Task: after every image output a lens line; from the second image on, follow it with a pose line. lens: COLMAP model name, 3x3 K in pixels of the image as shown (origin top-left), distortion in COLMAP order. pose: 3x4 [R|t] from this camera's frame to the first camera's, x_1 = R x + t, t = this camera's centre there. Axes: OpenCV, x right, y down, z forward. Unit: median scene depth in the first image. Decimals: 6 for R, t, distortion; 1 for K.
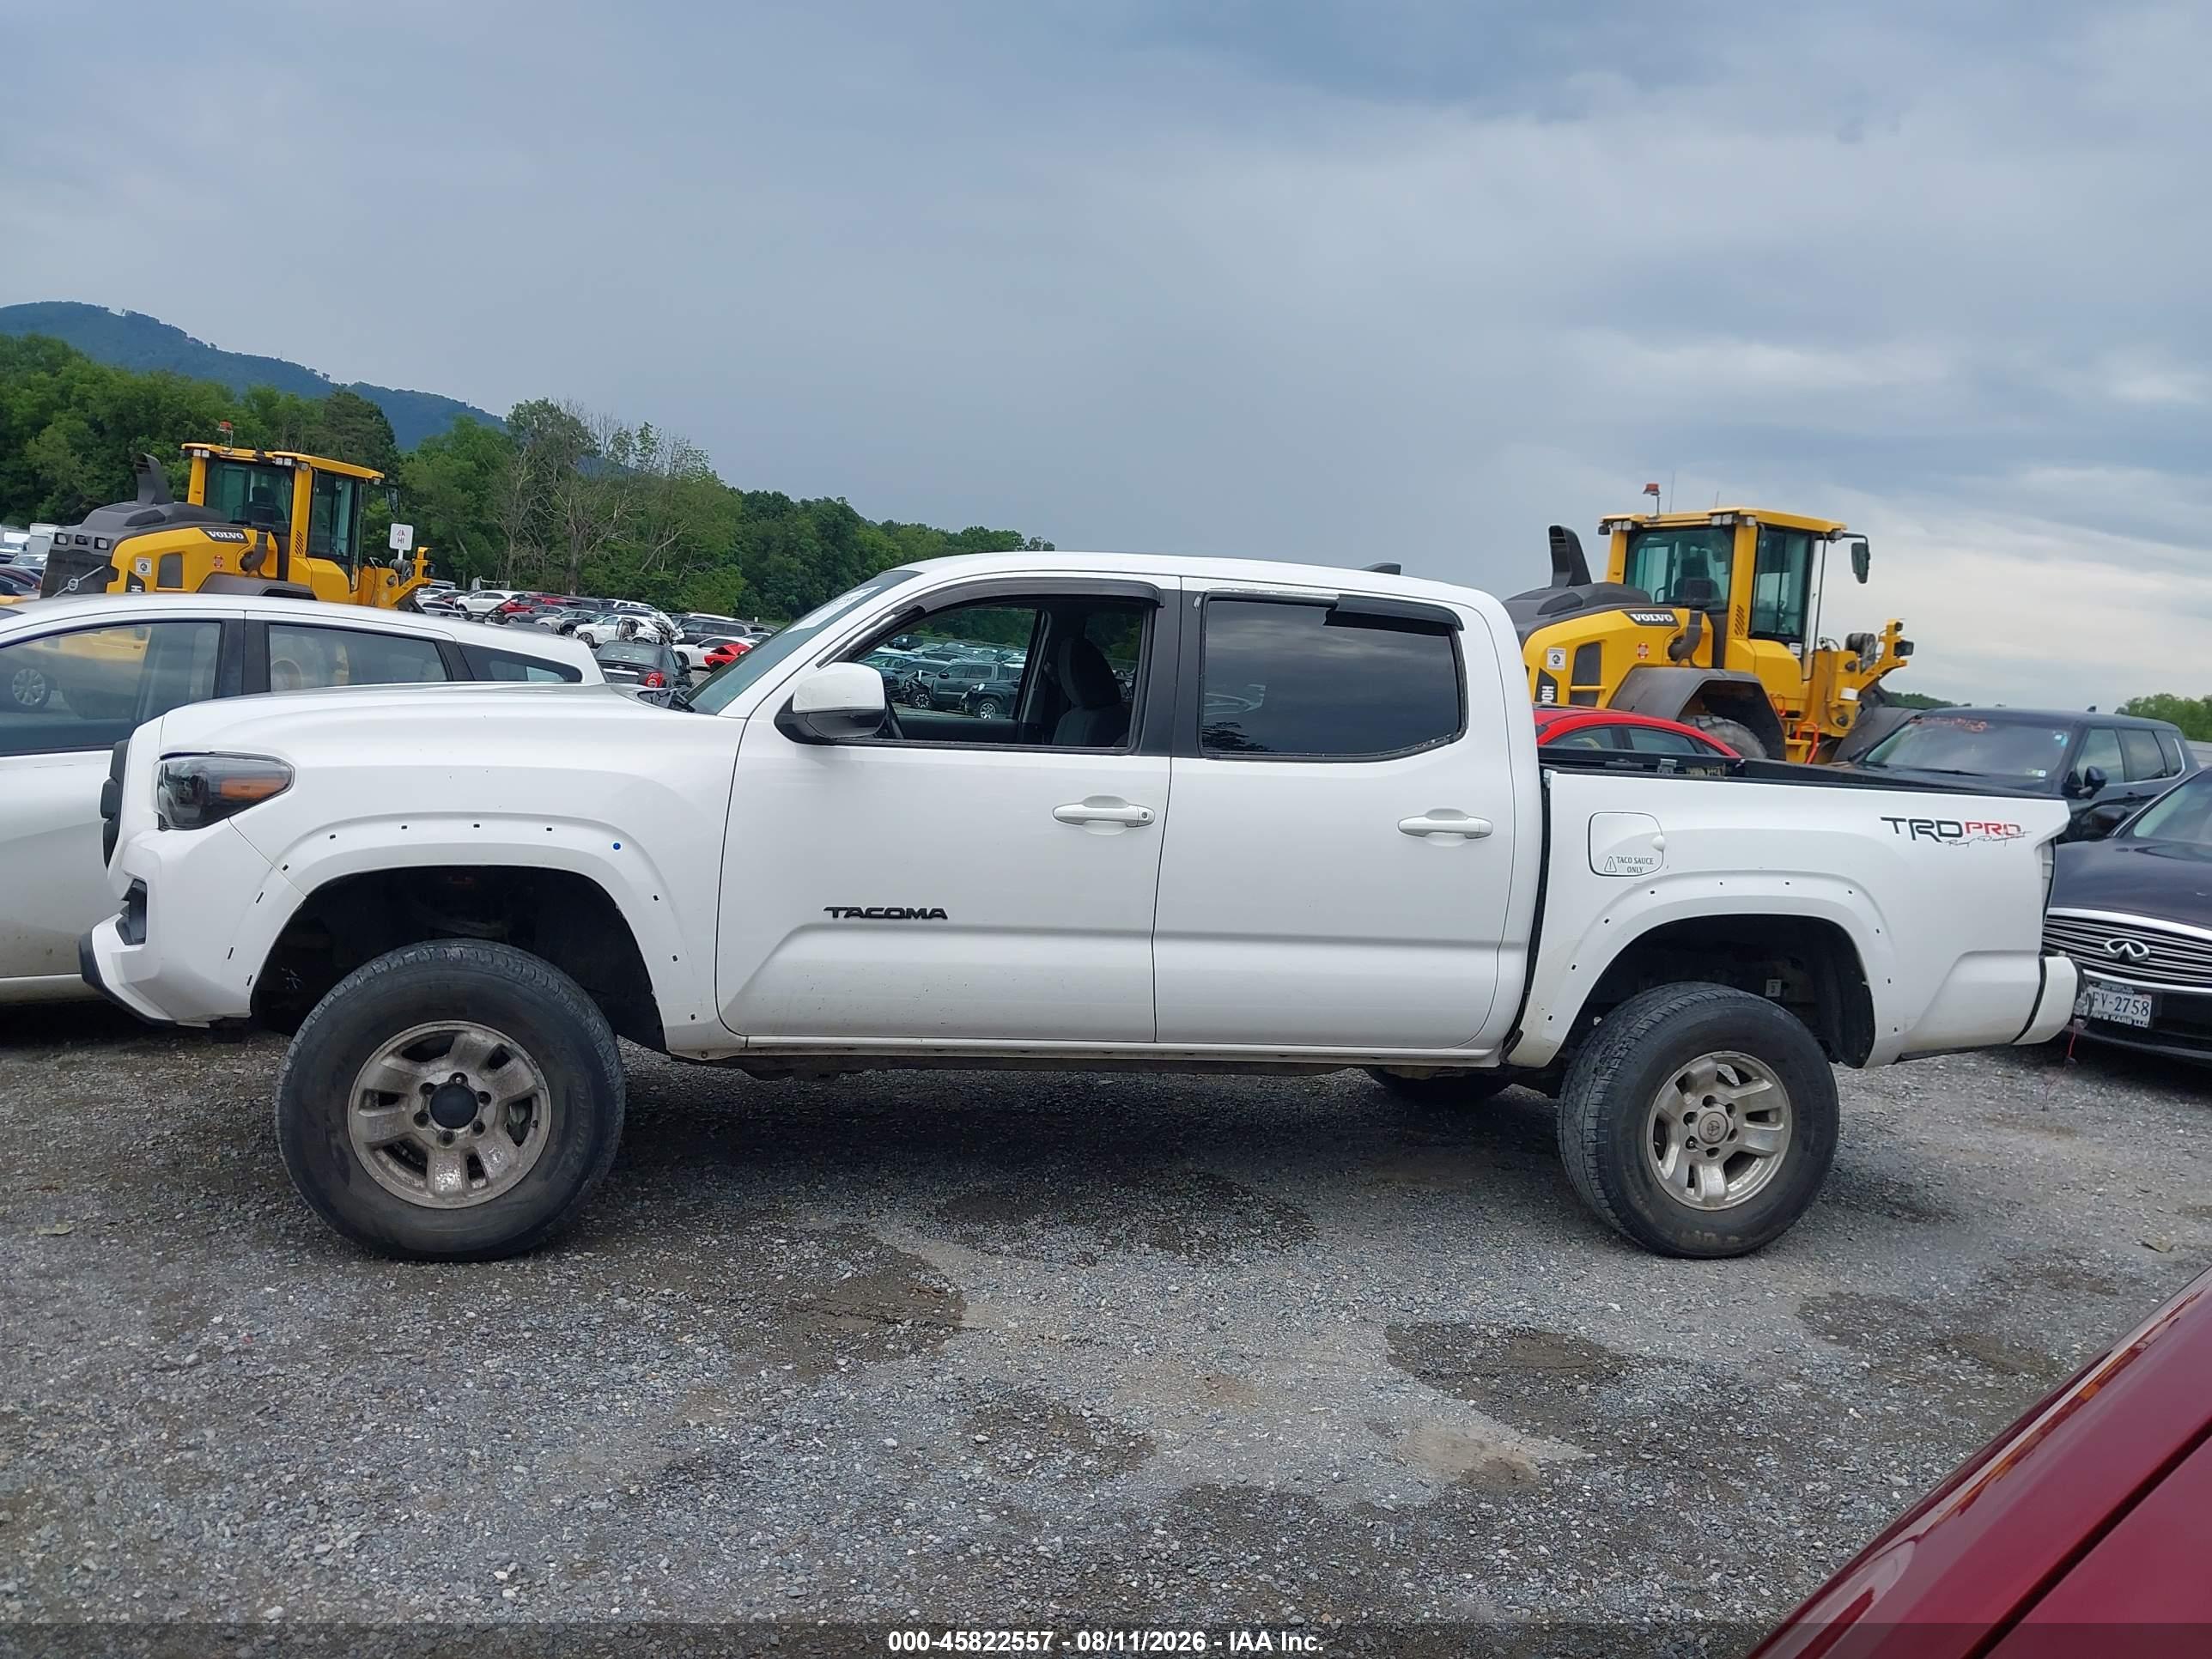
lens RADIAL K [[1787.8, 0, 1060.1], [0, 1787.8, 823.4], [0, 0, 1]] dist [0.004788, -0.002824]
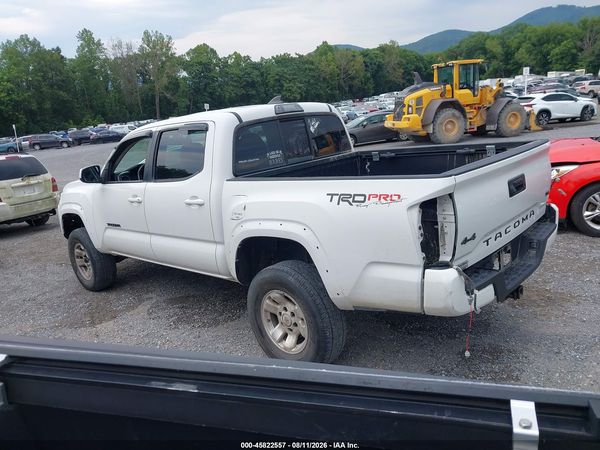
lens RADIAL K [[484.9, 0, 287.6], [0, 484.9, 223.3], [0, 0, 1]] dist [0.004788, -0.002824]
pose [[0.537506, 0.043264, -0.842149, 0.247004], [0.077306, 0.991949, 0.100301, -0.007973], [0.839709, -0.119015, 0.529834, 0.176704]]
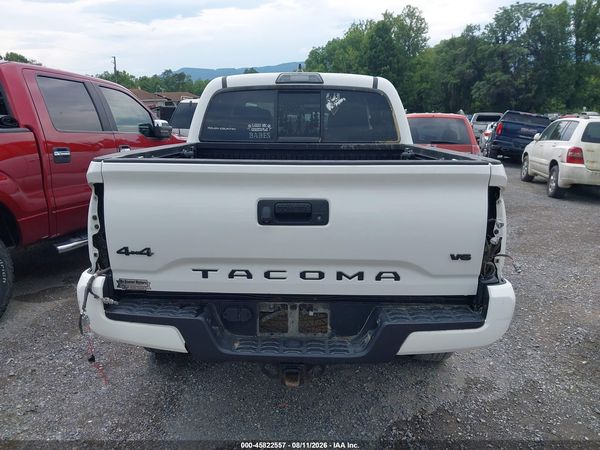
lens RADIAL K [[499.6, 0, 300.0], [0, 499.6, 225.0], [0, 0, 1]] dist [0.126449, -0.000486]
pose [[-0.249394, 0.129226, -0.959741, 0.254340], [-0.120388, 0.979231, 0.163133, -0.013533], [0.960890, 0.156226, -0.228658, 0.350721]]
